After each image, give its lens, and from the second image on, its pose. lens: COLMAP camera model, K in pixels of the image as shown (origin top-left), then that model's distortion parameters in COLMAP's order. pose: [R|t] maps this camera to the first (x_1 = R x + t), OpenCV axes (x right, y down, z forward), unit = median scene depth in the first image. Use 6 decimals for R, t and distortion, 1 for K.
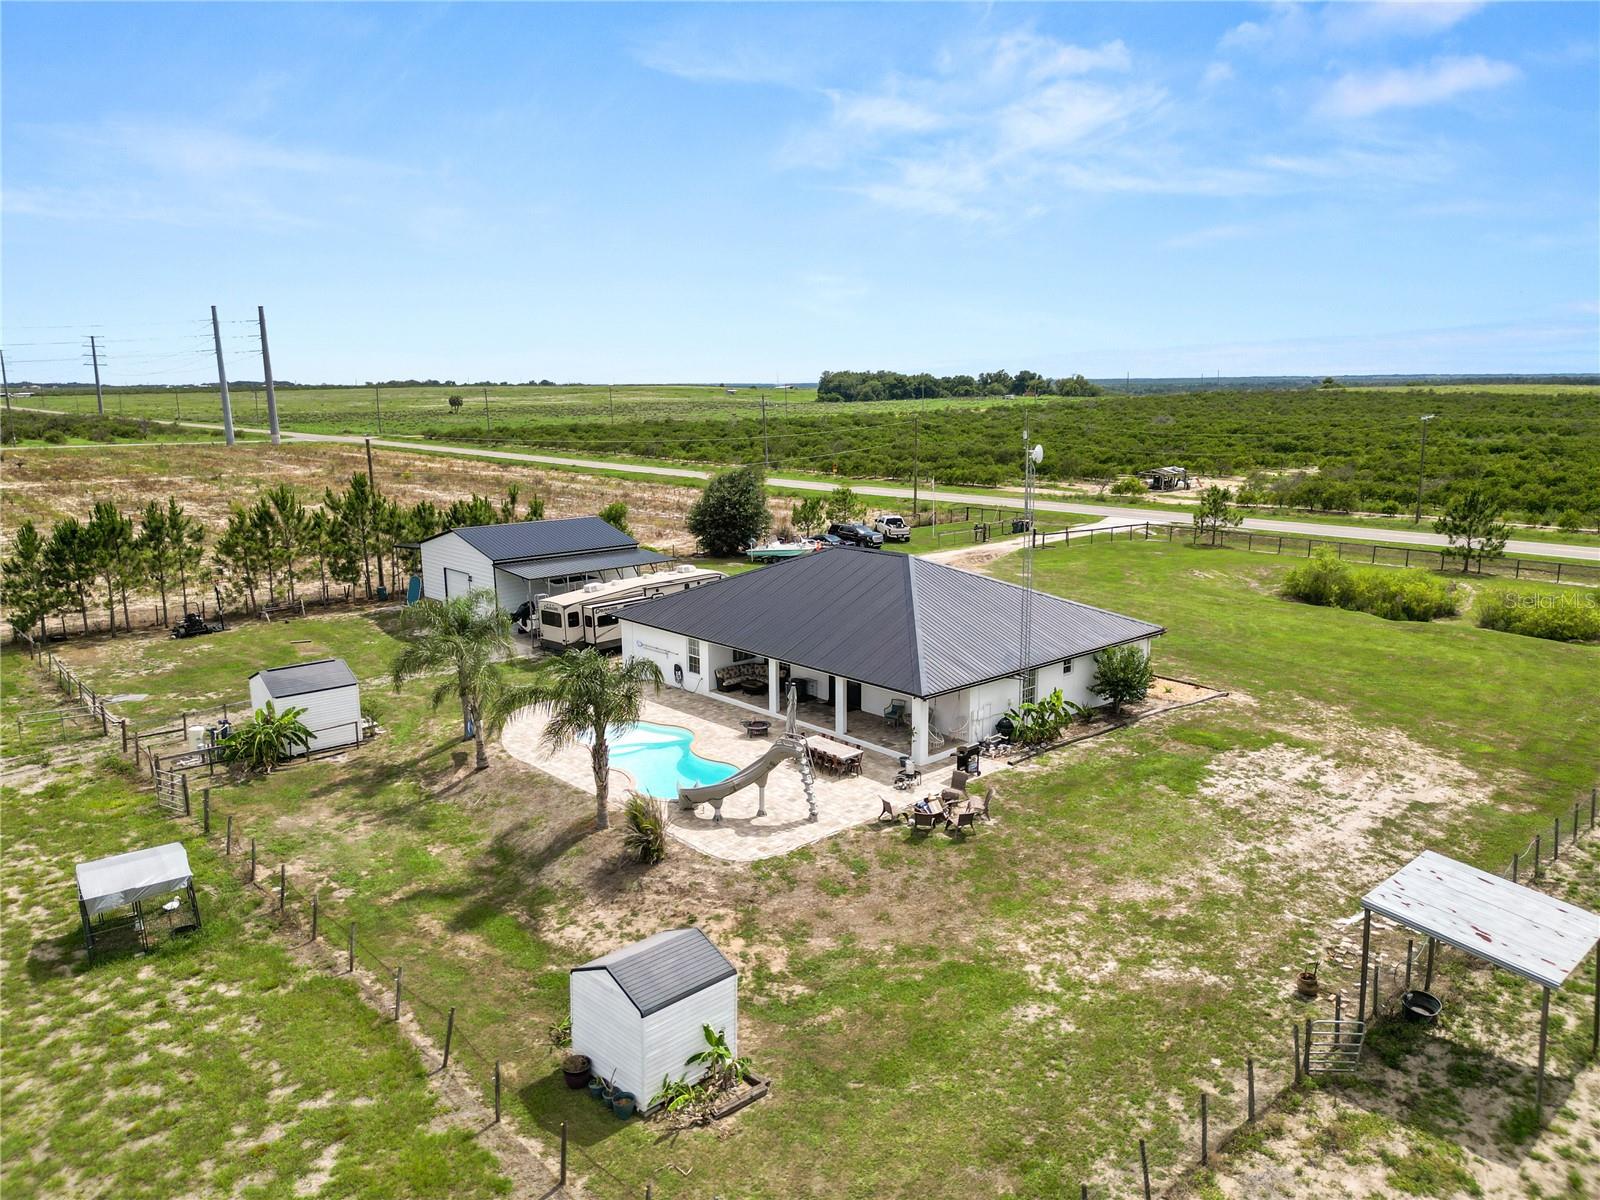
lens RADIAL K [[1120.7, 0, 796.5], [0, 1120.7, 590.3], [0, 0, 1]] dist [0.073824, -0.075011]
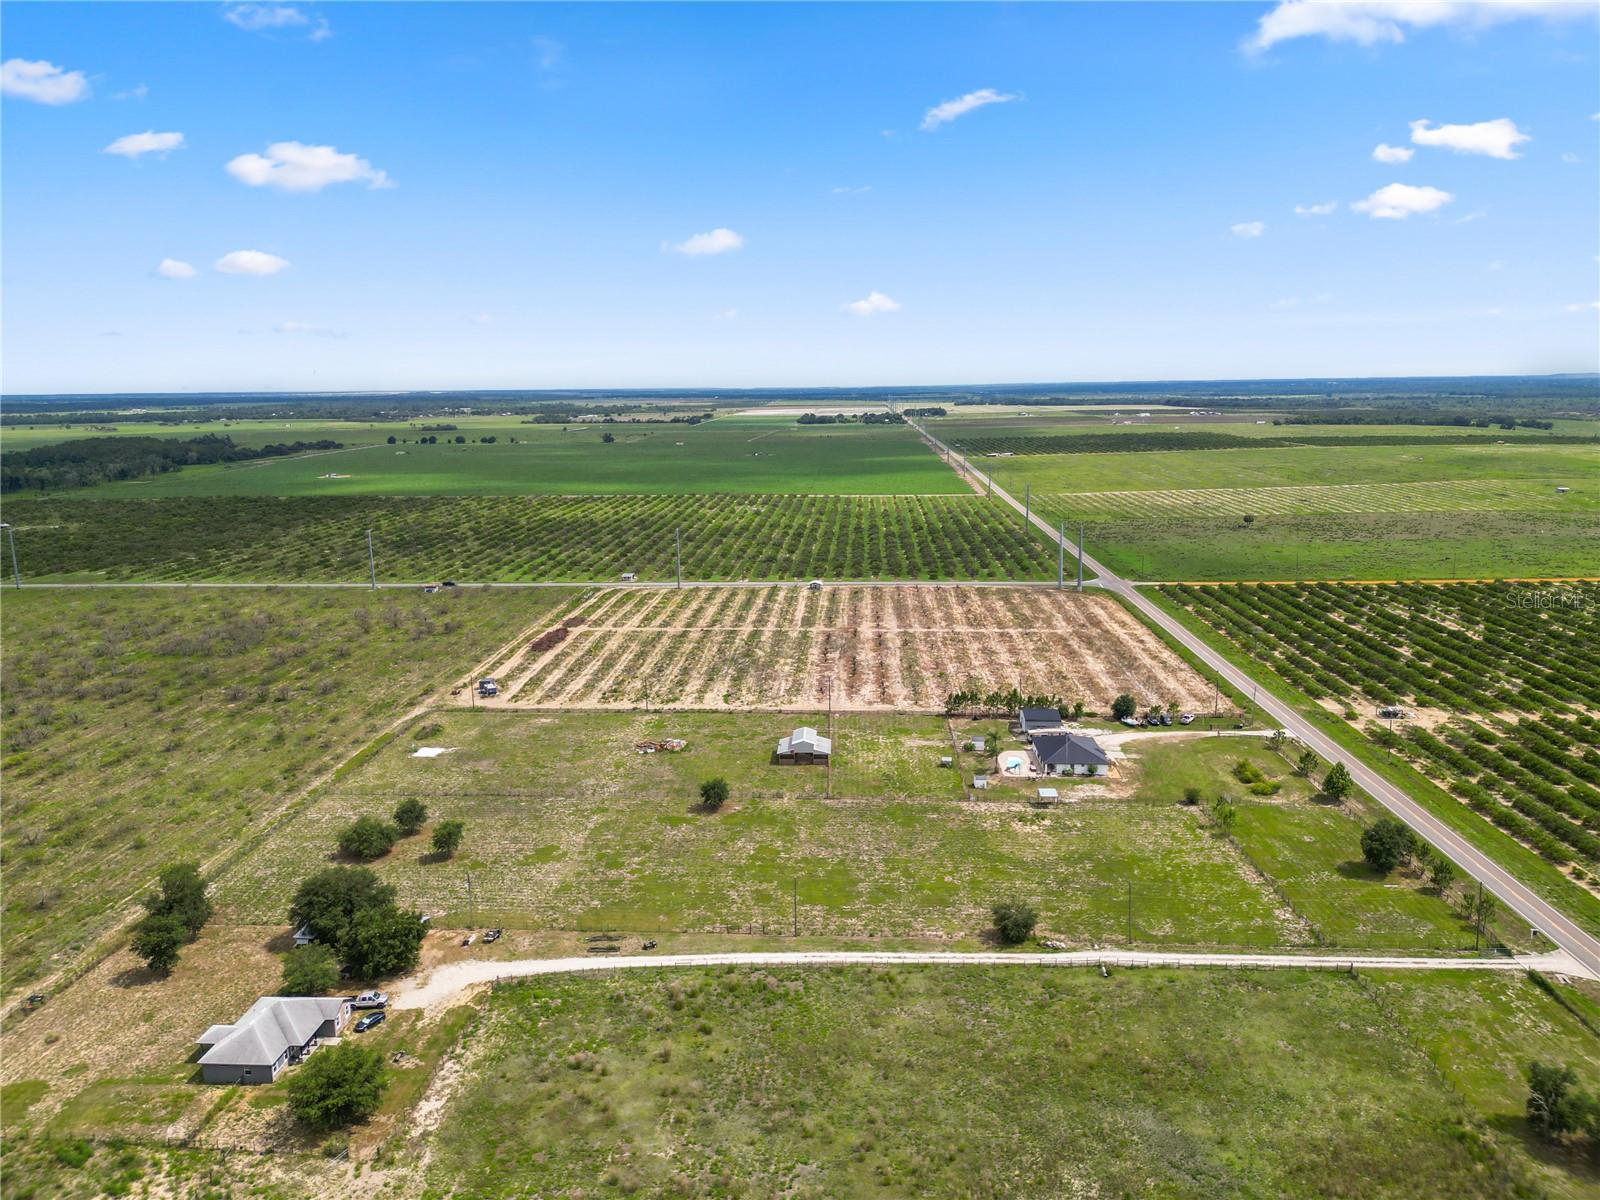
lens RADIAL K [[1120.7, 0, 795.1], [0, 1120.7, 597.1], [0, 0, 1]] dist [0.073824, -0.075011]
pose [[0.707684, 0.133349, -0.693831, 3.531631], [-0.122226, 0.990328, 0.065668, -1.130032], [0.695877, 0.038332, 0.717137, -4.848523]]
